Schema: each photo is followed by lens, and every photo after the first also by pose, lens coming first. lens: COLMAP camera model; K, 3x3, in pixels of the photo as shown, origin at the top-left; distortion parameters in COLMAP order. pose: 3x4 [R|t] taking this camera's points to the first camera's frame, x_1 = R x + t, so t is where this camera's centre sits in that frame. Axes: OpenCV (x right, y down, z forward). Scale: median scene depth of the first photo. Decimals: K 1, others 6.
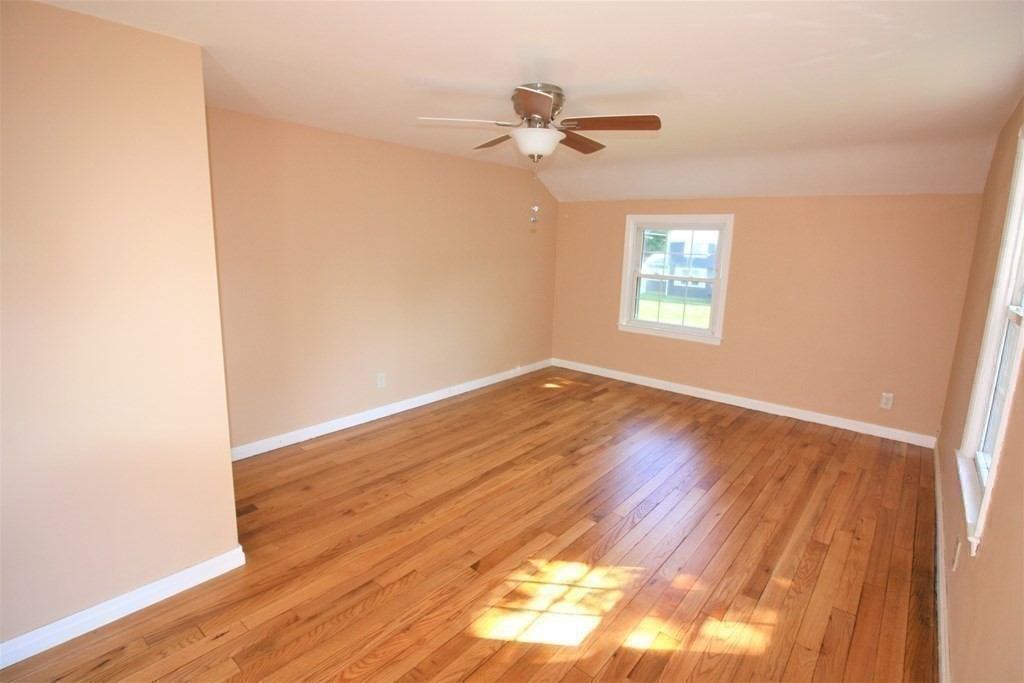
lens RADIAL K [[481.6, 0, 511.7], [0, 481.6, 338.8], [0, 0, 1]] dist [-0.015442, -0.000273]
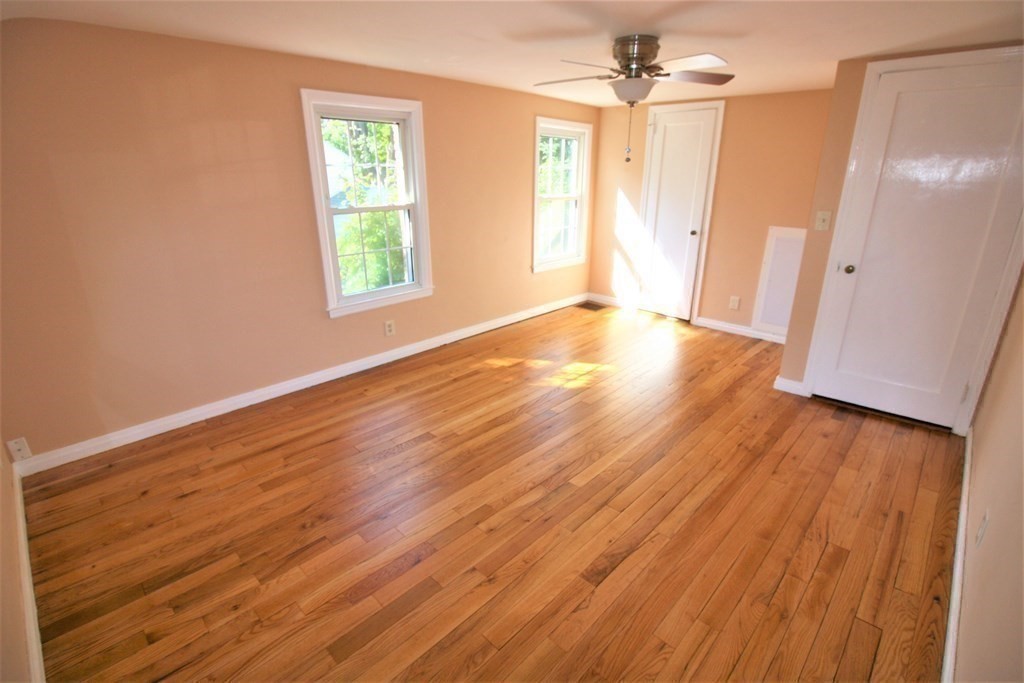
lens RADIAL K [[481.6, 0, 512.9], [0, 481.6, 338.4], [0, 0, 1]] dist [-0.015442, -0.000273]
pose [[-0.997354, -0.051187, 0.051631, 0.174898], [-0.017572, 0.858813, 0.511988, -0.336106], [-0.070548, 0.509726, -0.857440, 1.597955]]
